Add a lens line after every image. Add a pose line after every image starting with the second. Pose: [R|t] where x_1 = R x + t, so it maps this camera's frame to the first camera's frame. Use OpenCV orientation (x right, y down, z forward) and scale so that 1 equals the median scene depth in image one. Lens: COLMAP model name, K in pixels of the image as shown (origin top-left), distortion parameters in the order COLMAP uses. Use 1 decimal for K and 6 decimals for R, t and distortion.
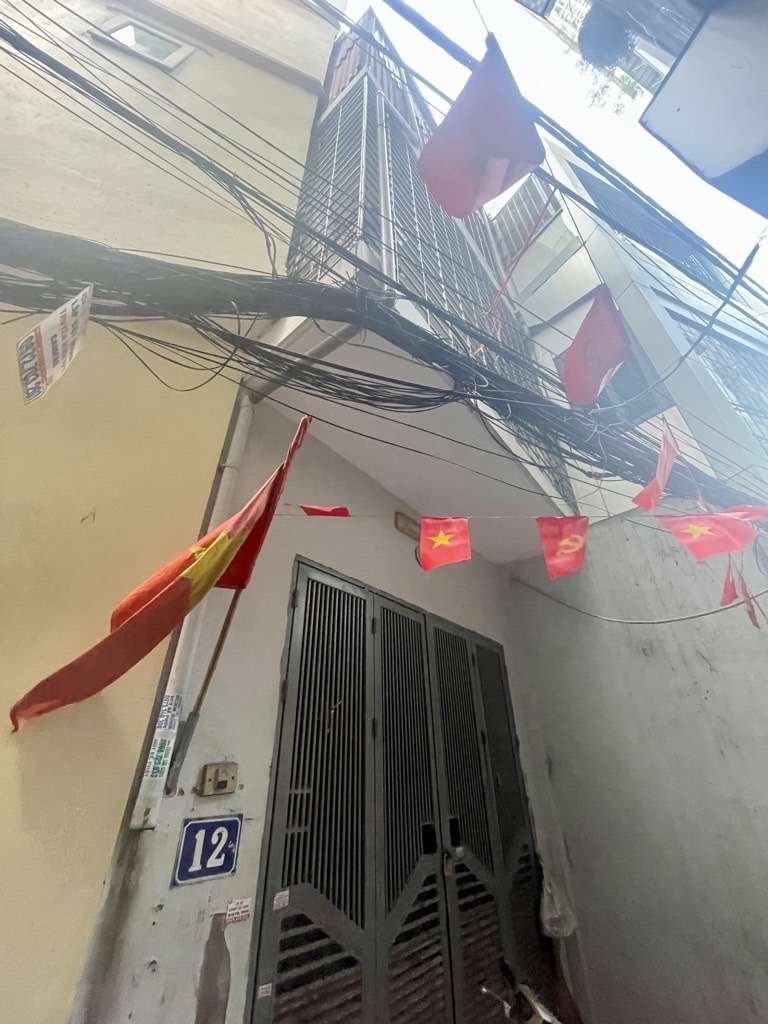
lens RADIAL K [[418.7, 0, 384.0], [0, 418.7, 512.0], [0, 0, 1]] dist [0.000749, 0.000240]
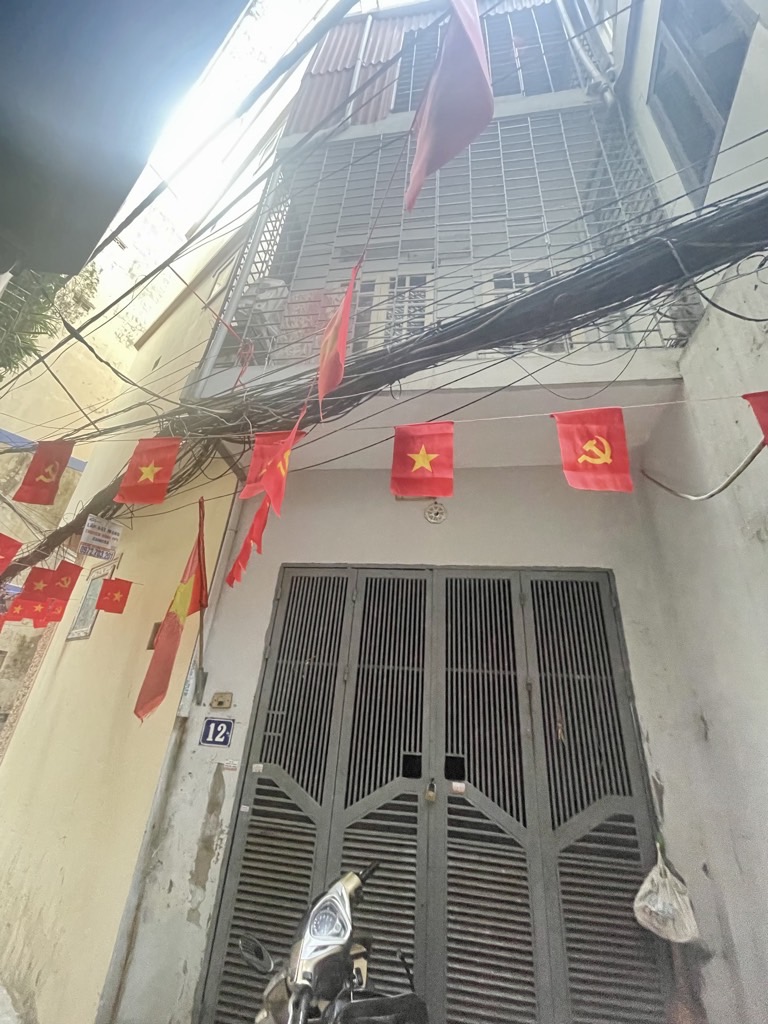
lens RADIAL K [[418.7, 0, 384.0], [0, 418.7, 512.0], [0, 0, 1]] dist [0.000749, 0.000240]
pose [[0.506678, -0.324374, -0.798786, 1.807288], [0.396523, 0.910387, -0.118175, 0.372294], [0.765537, -0.256860, 0.589894, 0.657747]]
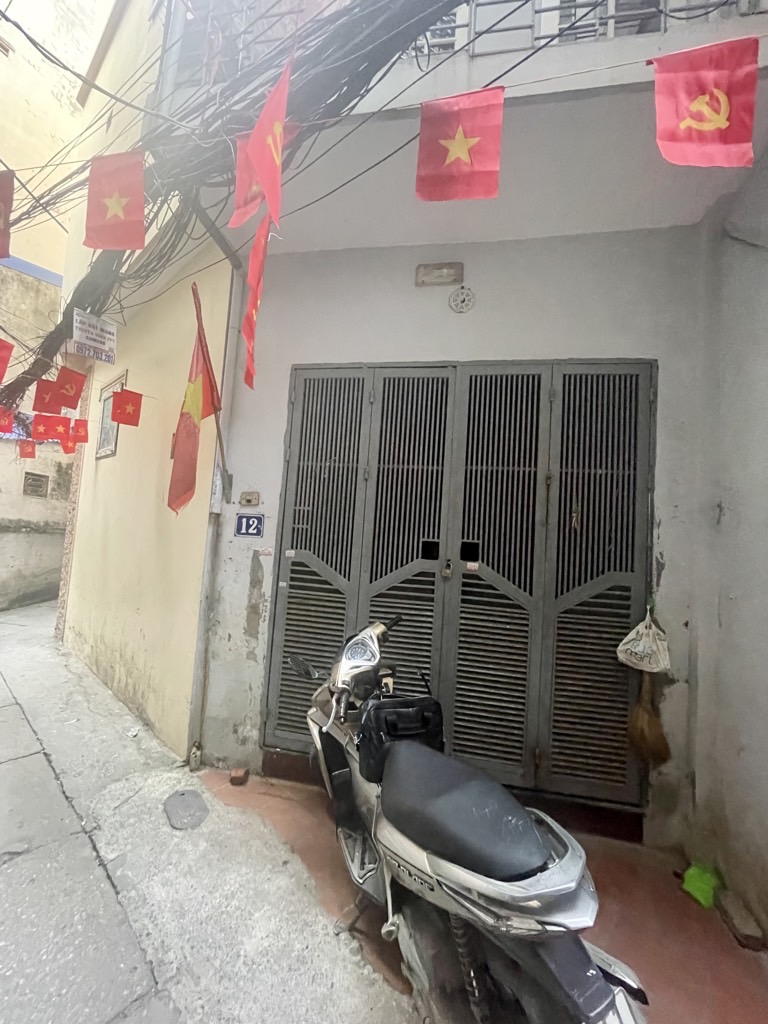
lens RADIAL K [[418.7, 0, 384.0], [0, 418.7, 512.0], [0, 0, 1]] dist [0.000749, 0.000240]
pose [[0.472473, 0.001786, -0.881344, 1.703026], [0.412510, 0.883254, 0.222929, 0.511453], [0.778849, -0.468891, 0.416577, 0.632690]]
